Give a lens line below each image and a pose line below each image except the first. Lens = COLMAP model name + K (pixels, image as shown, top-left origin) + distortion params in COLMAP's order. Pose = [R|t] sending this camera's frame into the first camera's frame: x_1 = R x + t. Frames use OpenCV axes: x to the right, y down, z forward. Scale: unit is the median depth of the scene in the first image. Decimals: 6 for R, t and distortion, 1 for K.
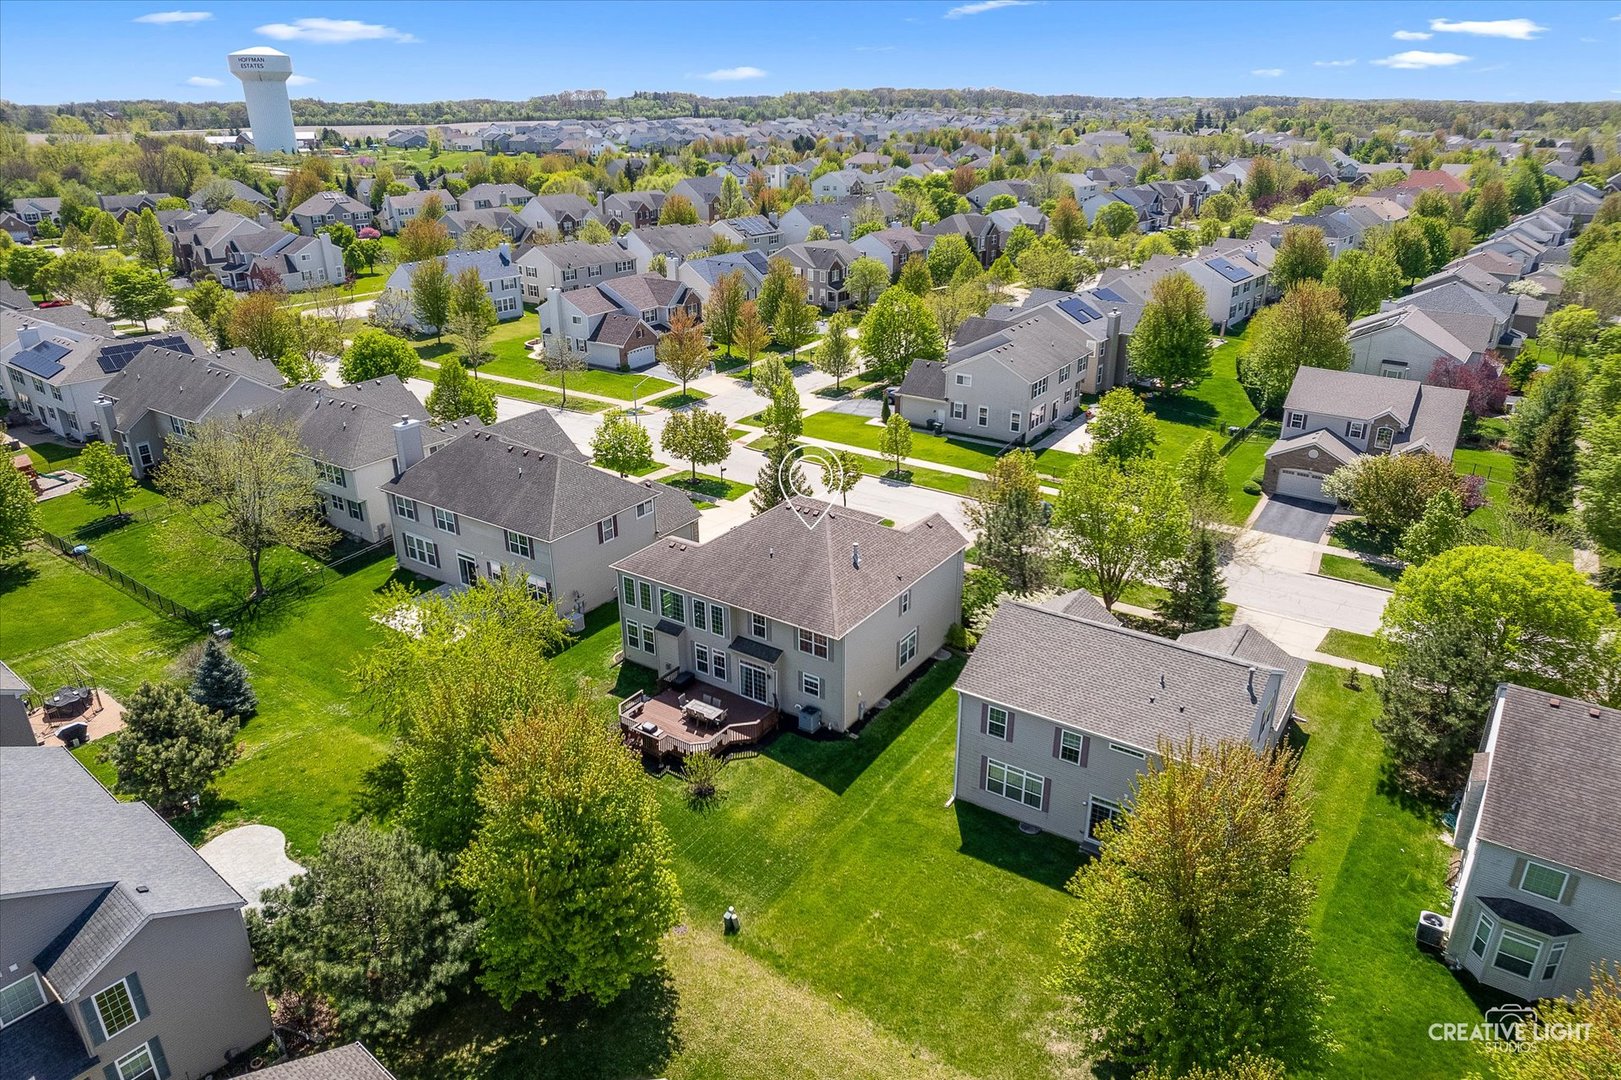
lens RADIAL K [[1068.3, 0, 810.3], [0, 1068.3, 546.1], [0, 0, 1]] dist [0.024302, -0.000363]
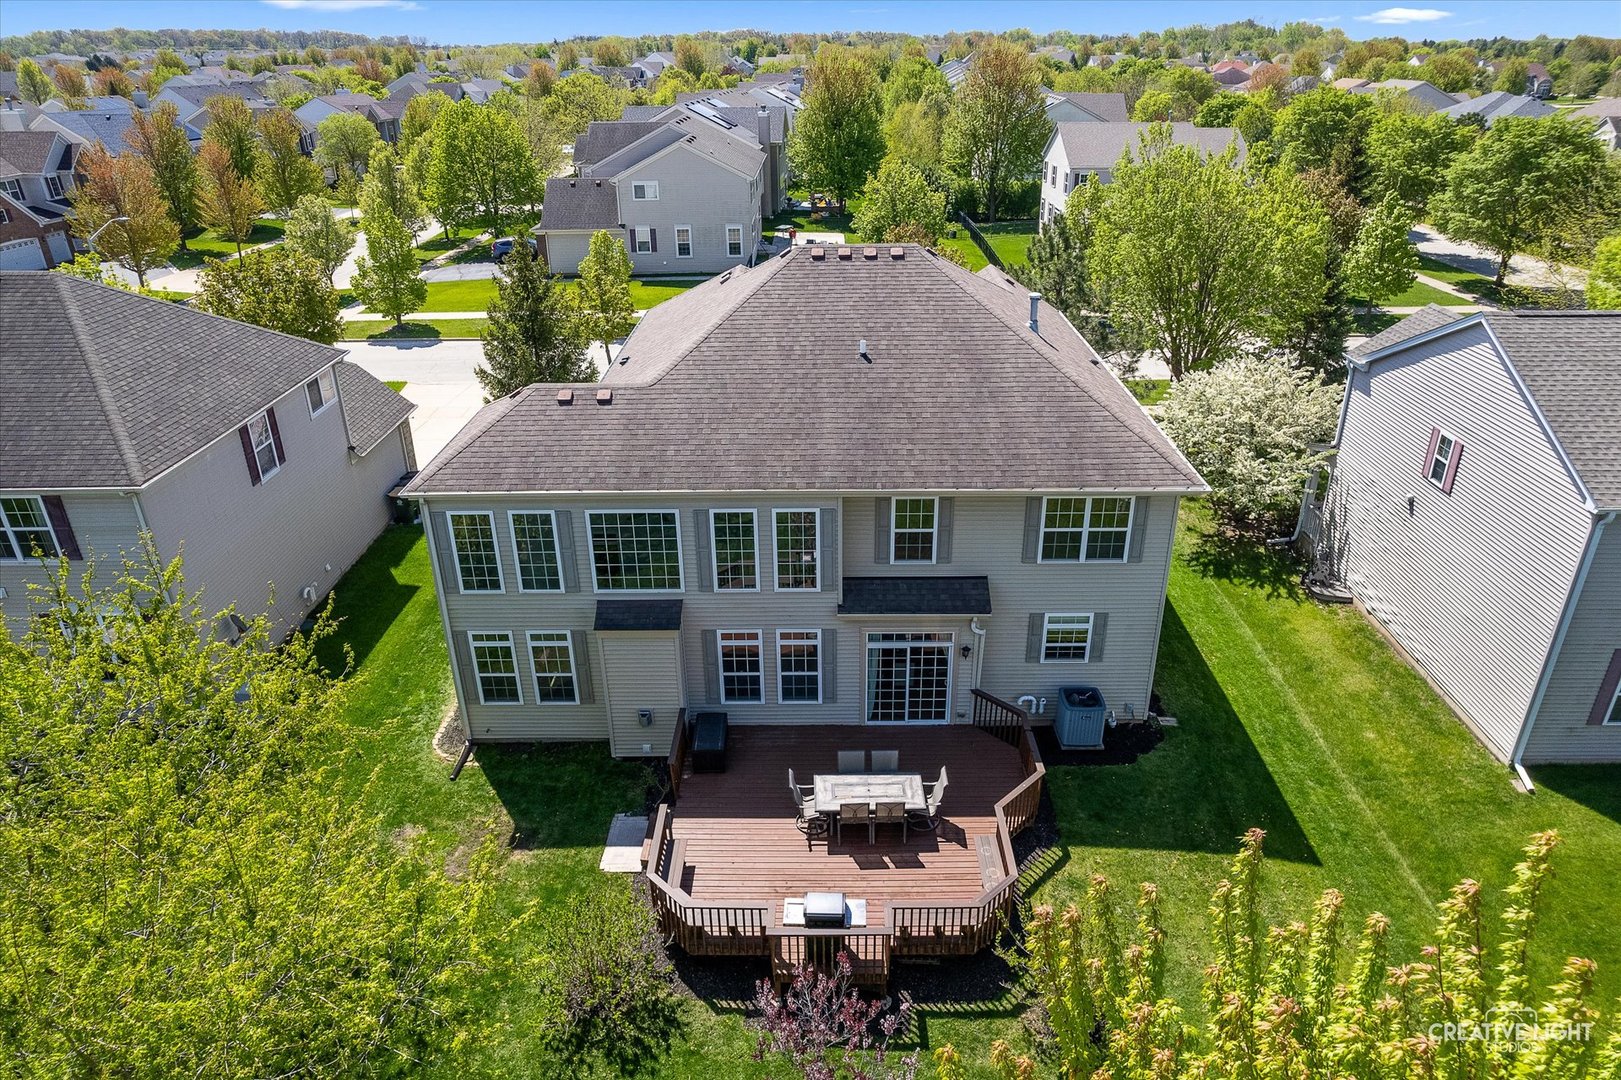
lens RADIAL K [[1040.4, 0, 803.6], [0, 1040.4, 535.0], [0, 0, 1]] dist [-0.002491, 0.002301]
pose [[0.834514, -0.243684, 0.494170, -0.254395], [0.230391, 0.969039, 0.088786, 0.032391], [-0.500506, 0.039759, 0.864820, 0.671199]]
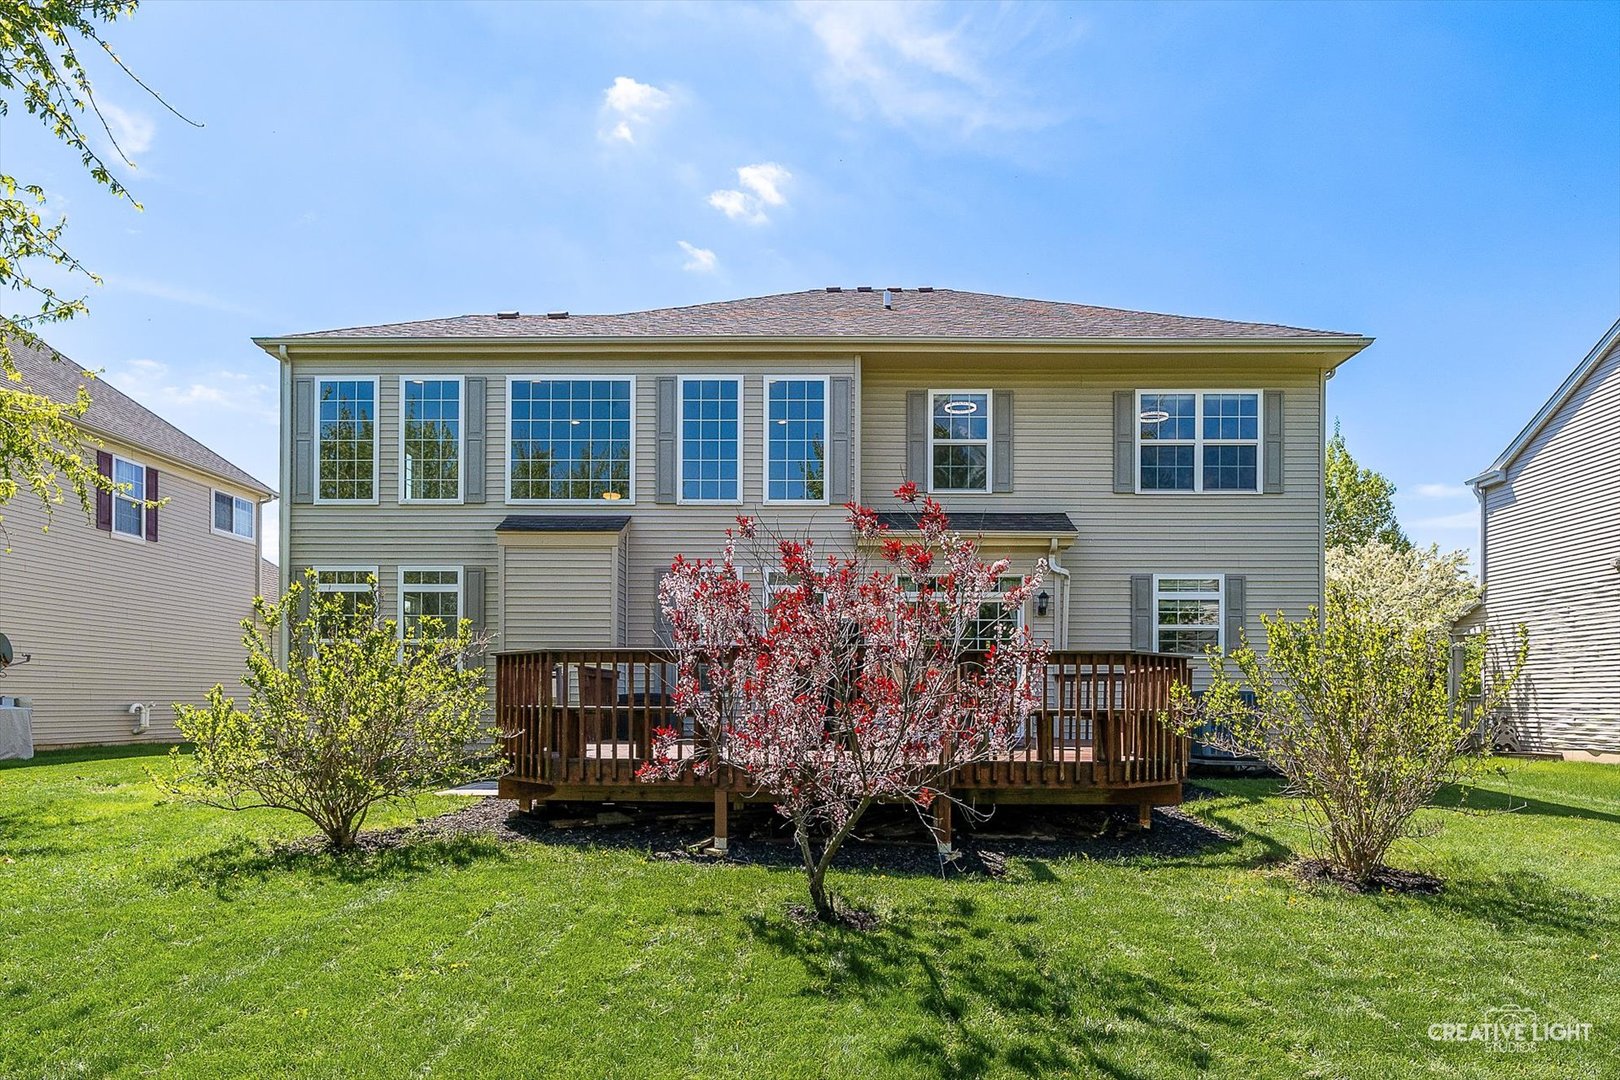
lens RADIAL K [[1067.6, 0, 813.3], [0, 1067.6, 592.3], [0, 0, 1]] dist [0.024302, -0.000363]
pose [[0.839795, 0.015025, 0.542696, -0.219899], [0.208553, 0.913992, -0.348029, 0.190139], [-0.501249, 0.405454, 0.764432, 0.791449]]
